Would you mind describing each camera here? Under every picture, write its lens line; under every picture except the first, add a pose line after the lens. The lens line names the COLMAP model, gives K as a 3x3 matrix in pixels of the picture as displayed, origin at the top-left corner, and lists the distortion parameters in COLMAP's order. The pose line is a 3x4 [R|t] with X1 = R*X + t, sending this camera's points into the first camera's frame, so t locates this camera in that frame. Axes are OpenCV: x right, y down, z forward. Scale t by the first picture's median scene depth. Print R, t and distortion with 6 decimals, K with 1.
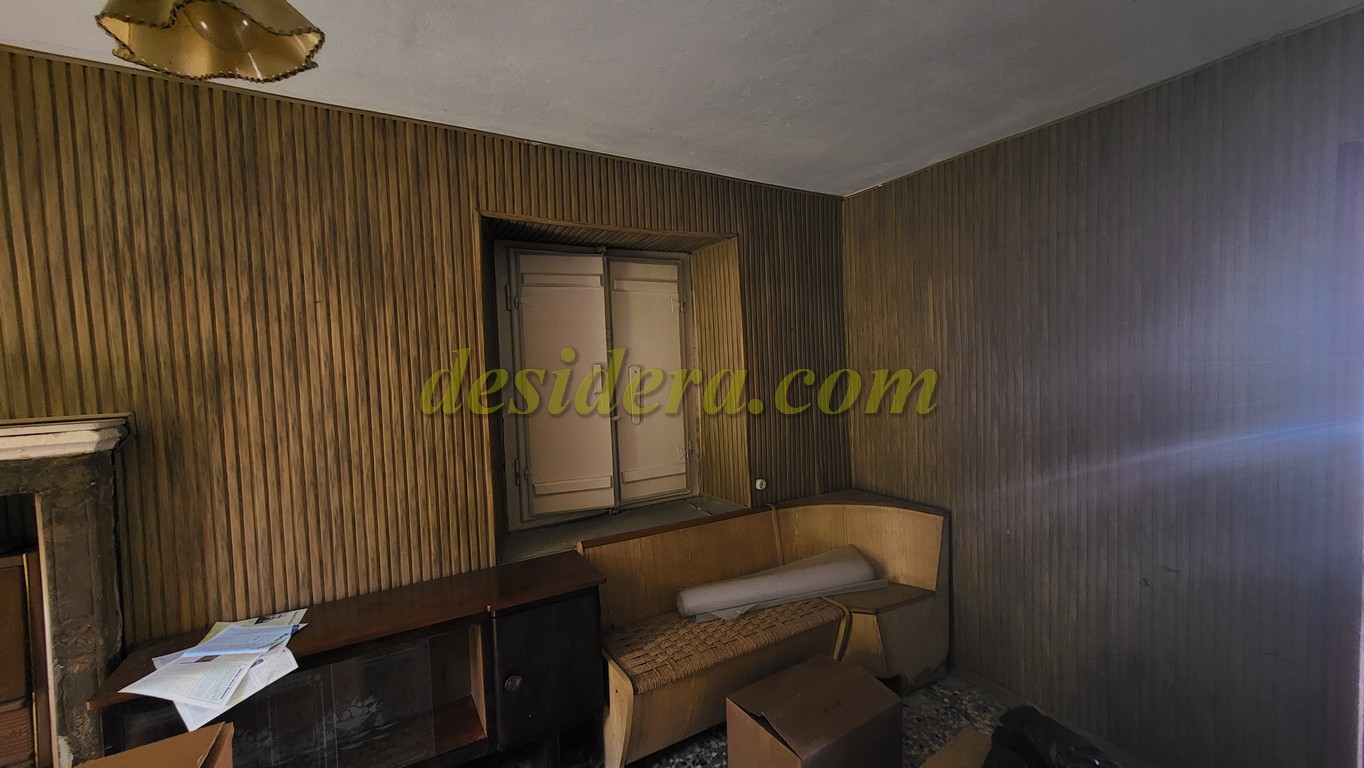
lens RADIAL K [[533.1, 0, 682.7], [0, 533.1, 381.7], [0, 0, 1]] dist [0.001500, -0.000033]
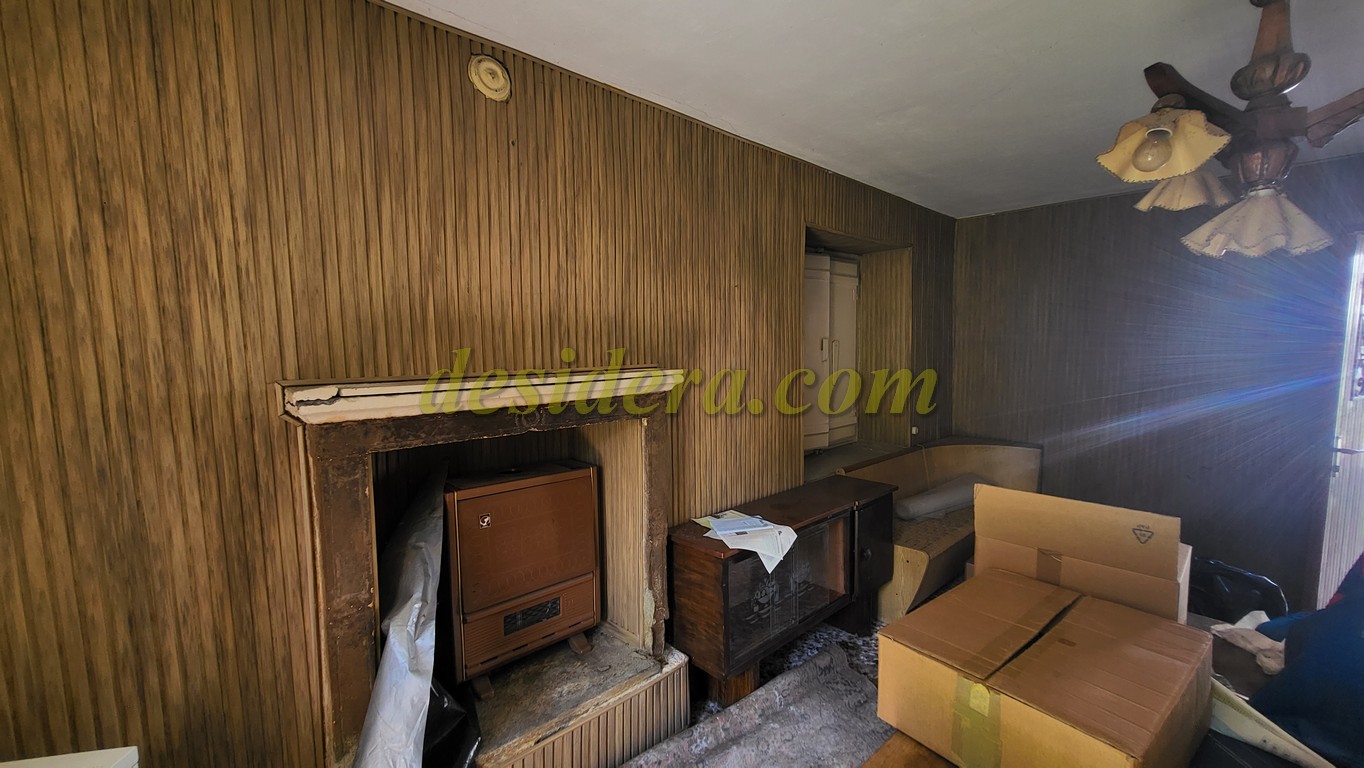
lens RADIAL K [[533.1, 0, 681.5], [0, 533.1, 387.5], [0, 0, 1]] dist [0.001500, -0.000033]
pose [[0.976584, 0.006042, 0.215054, -1.016283], [-0.015728, 0.998936, 0.043359, 0.045913], [-0.214563, -0.045726, 0.975639, -0.272468]]
